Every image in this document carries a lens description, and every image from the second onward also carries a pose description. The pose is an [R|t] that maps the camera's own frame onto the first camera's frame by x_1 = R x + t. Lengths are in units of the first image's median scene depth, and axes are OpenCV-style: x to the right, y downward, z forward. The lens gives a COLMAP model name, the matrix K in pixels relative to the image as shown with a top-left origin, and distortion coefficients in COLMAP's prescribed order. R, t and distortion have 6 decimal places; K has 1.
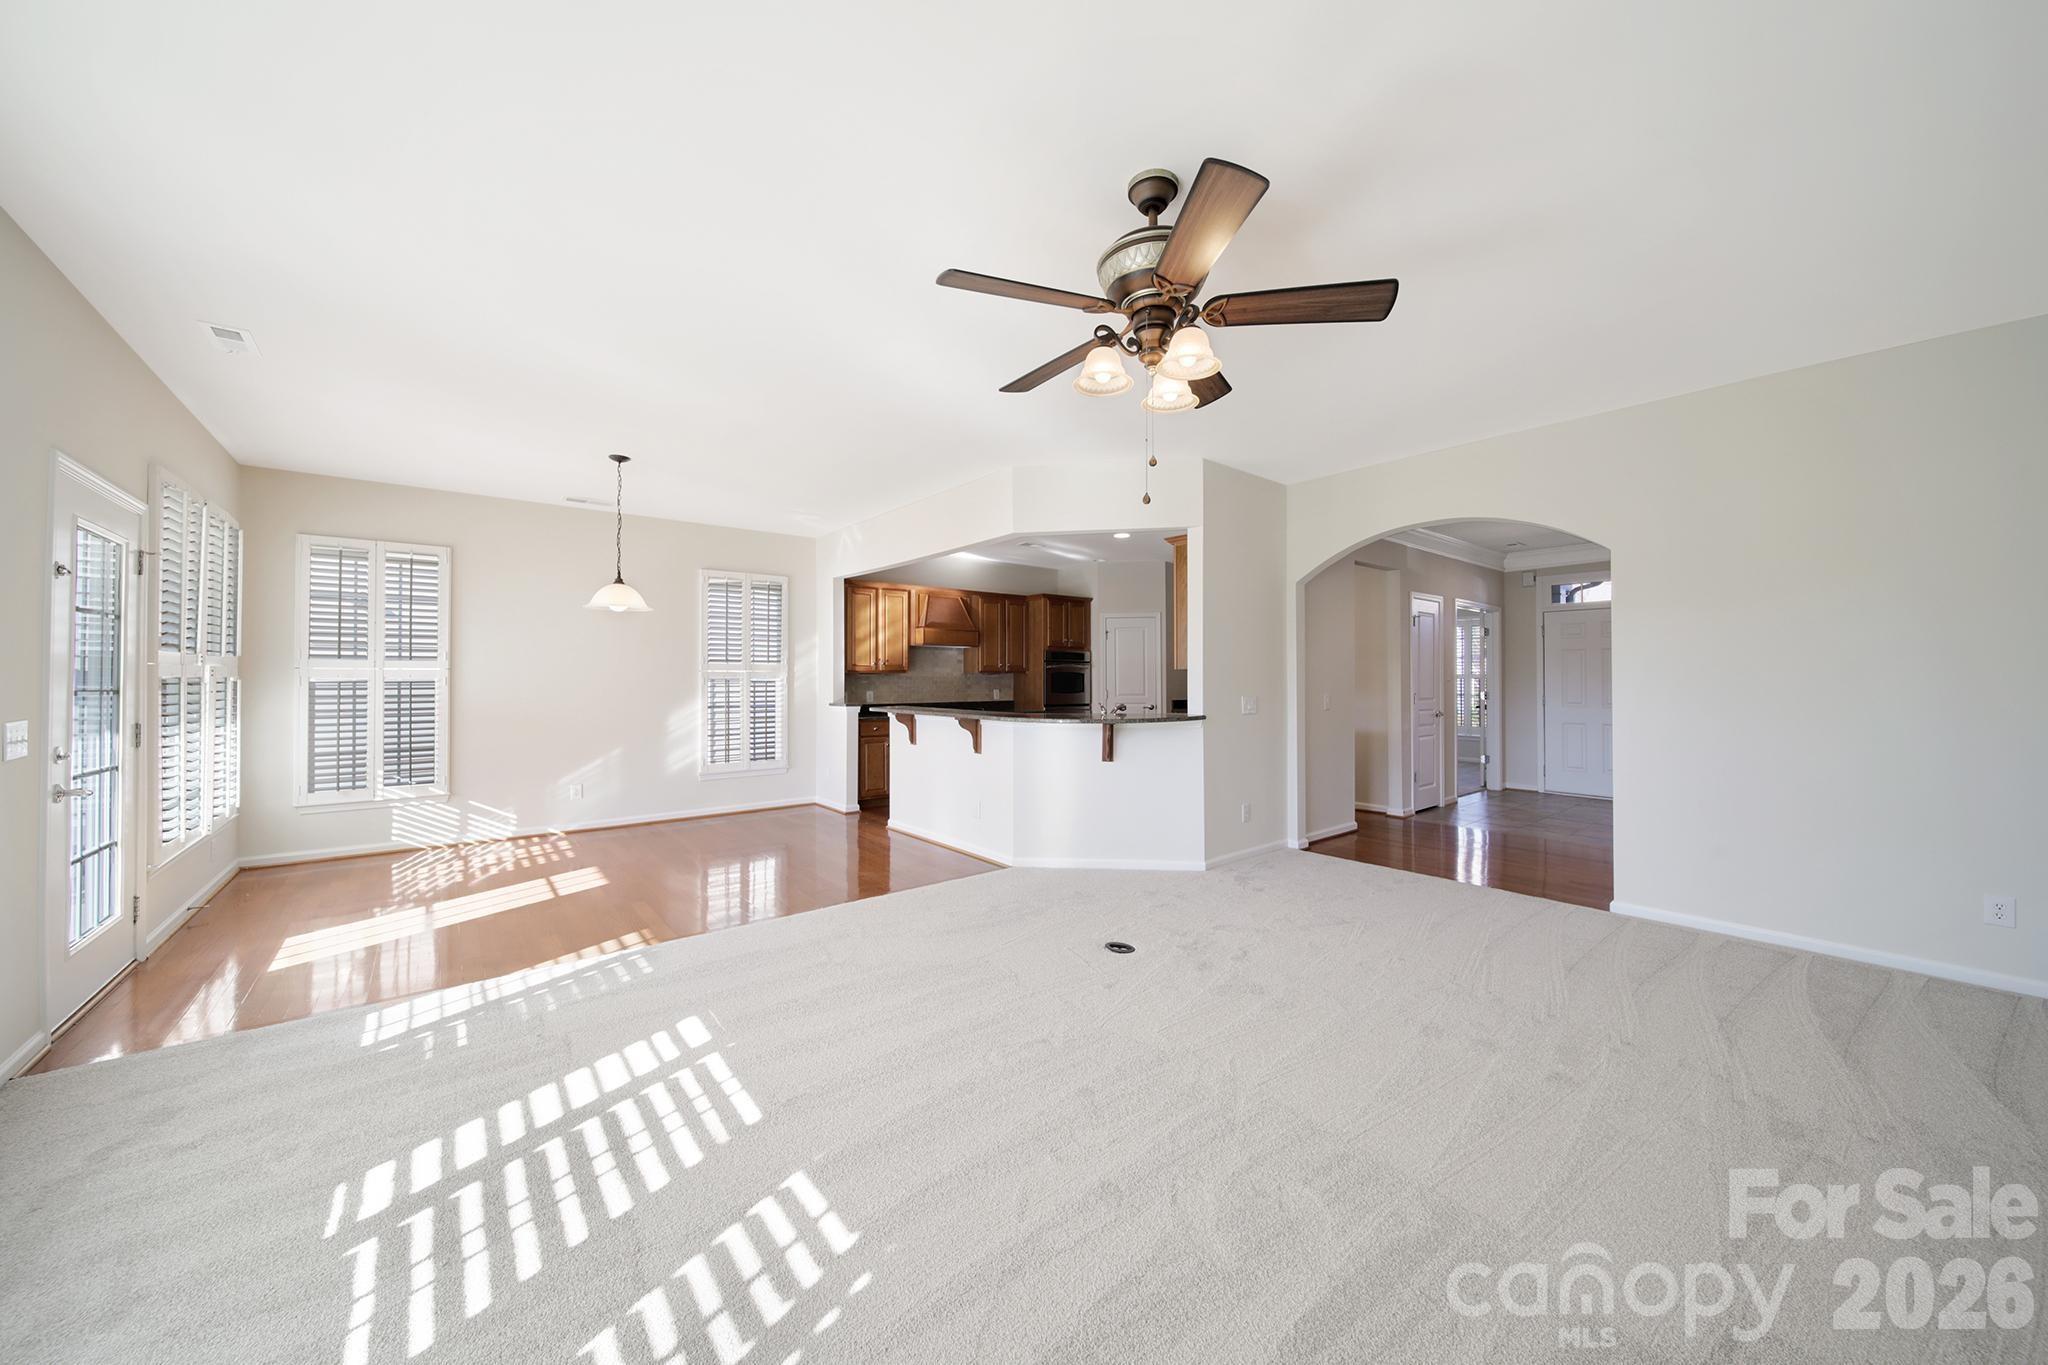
lens RADIAL K [[713.0, 0, 1023.9], [0, 713.0, 681.8], [0, 0, 1]] dist [-0.003455, -0.000698]
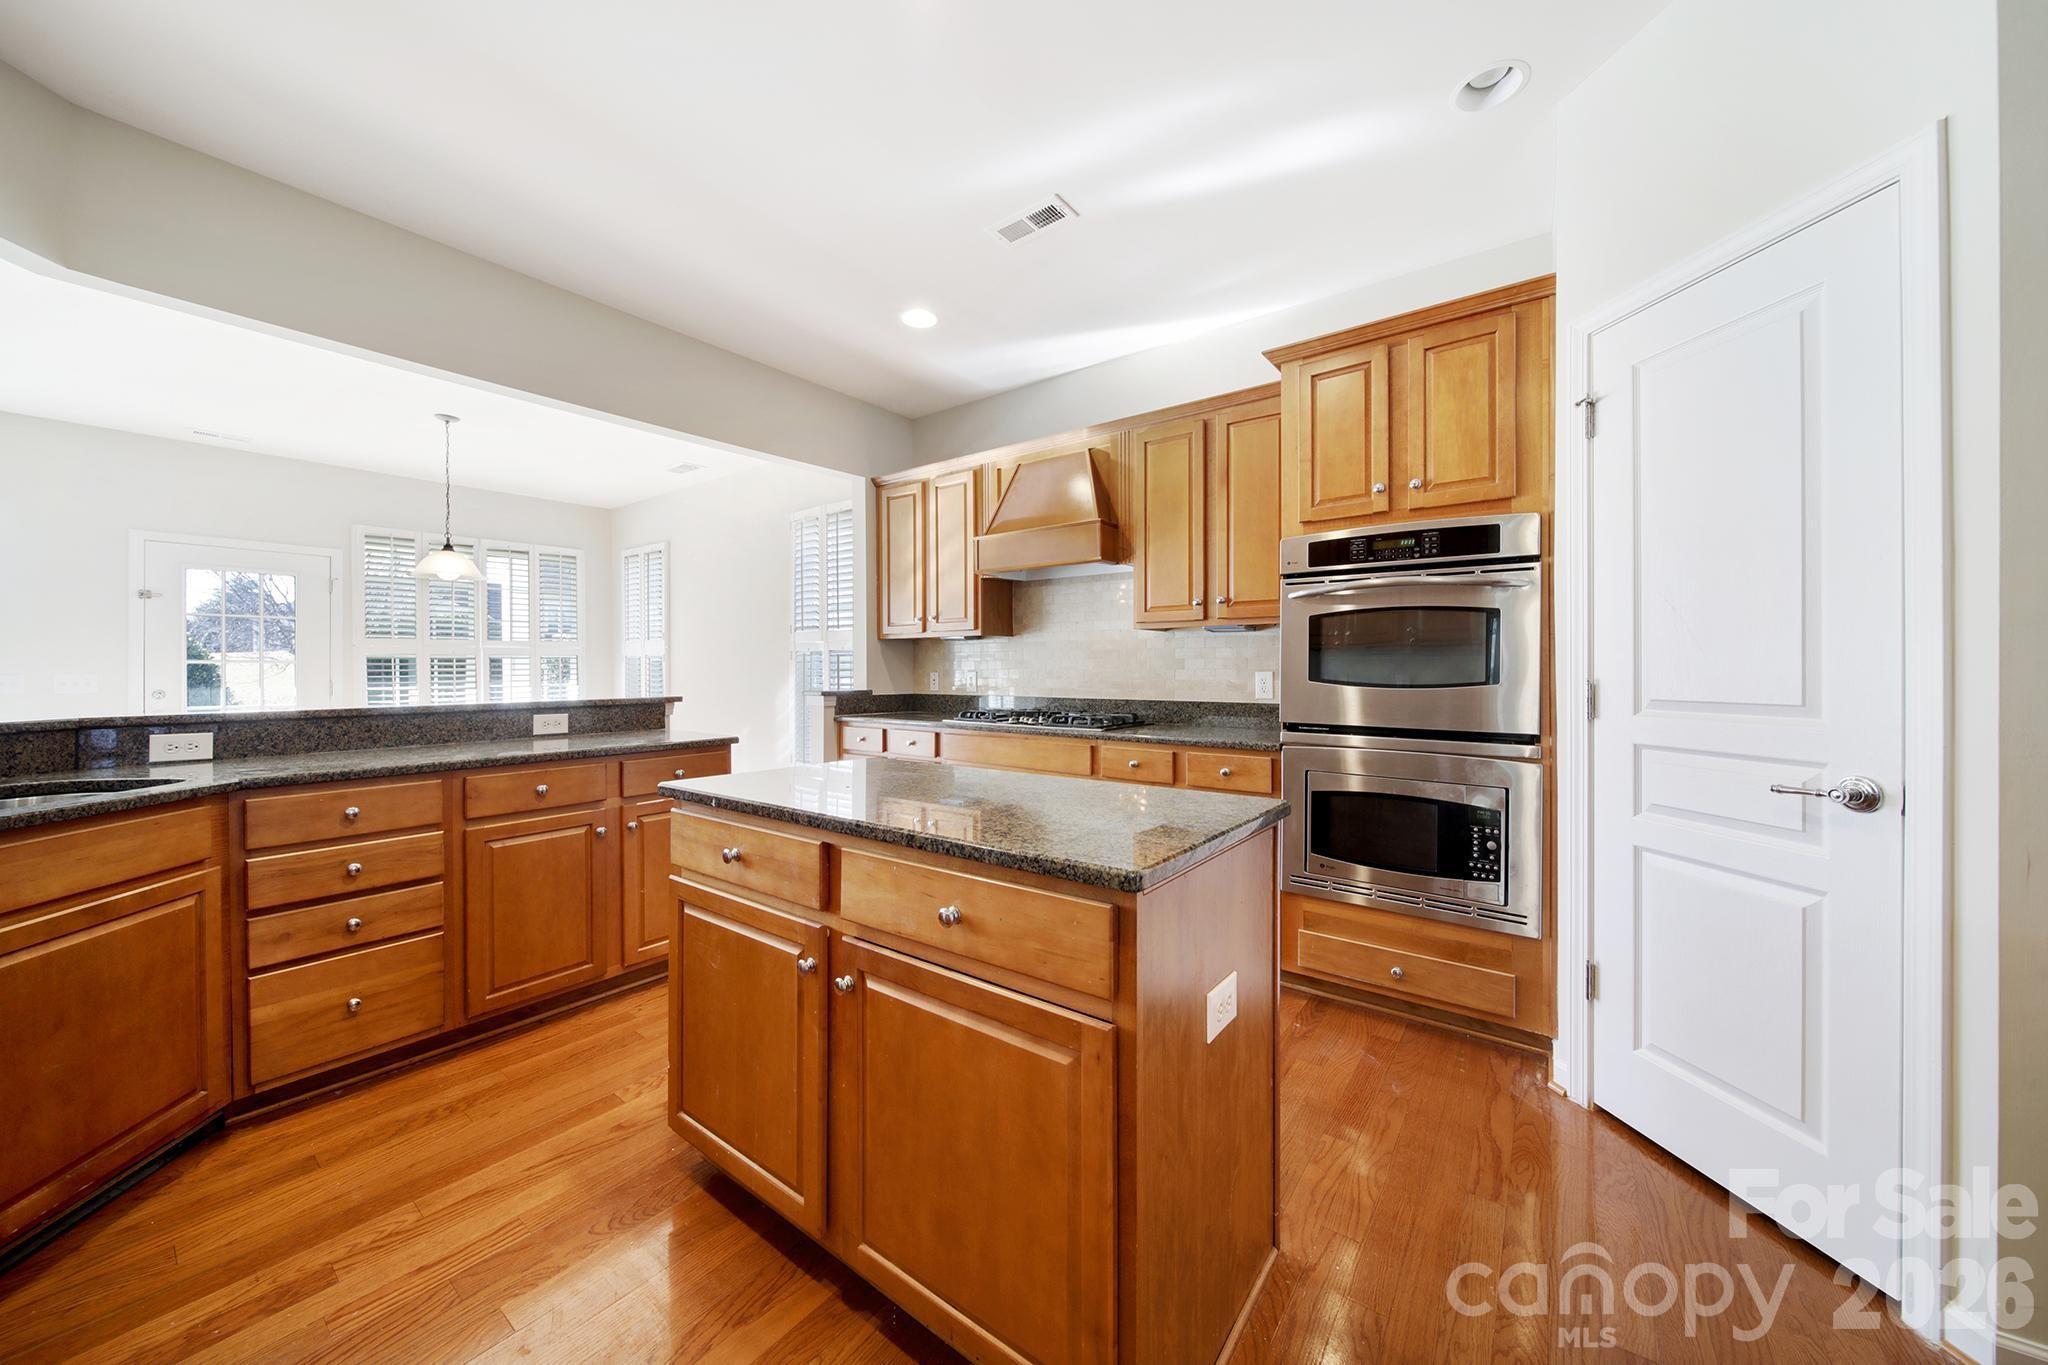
lens RADIAL K [[713.0, 0, 1025.4], [0, 713.0, 669.8], [0, 0, 1]] dist [-0.003455, -0.000698]
pose [[0.243761, 0.007150, -0.969809, 0.329945], [0.002691, 0.999964, 0.008048, 0.008254], [0.969832, -0.004572, 0.243733, 0.936690]]
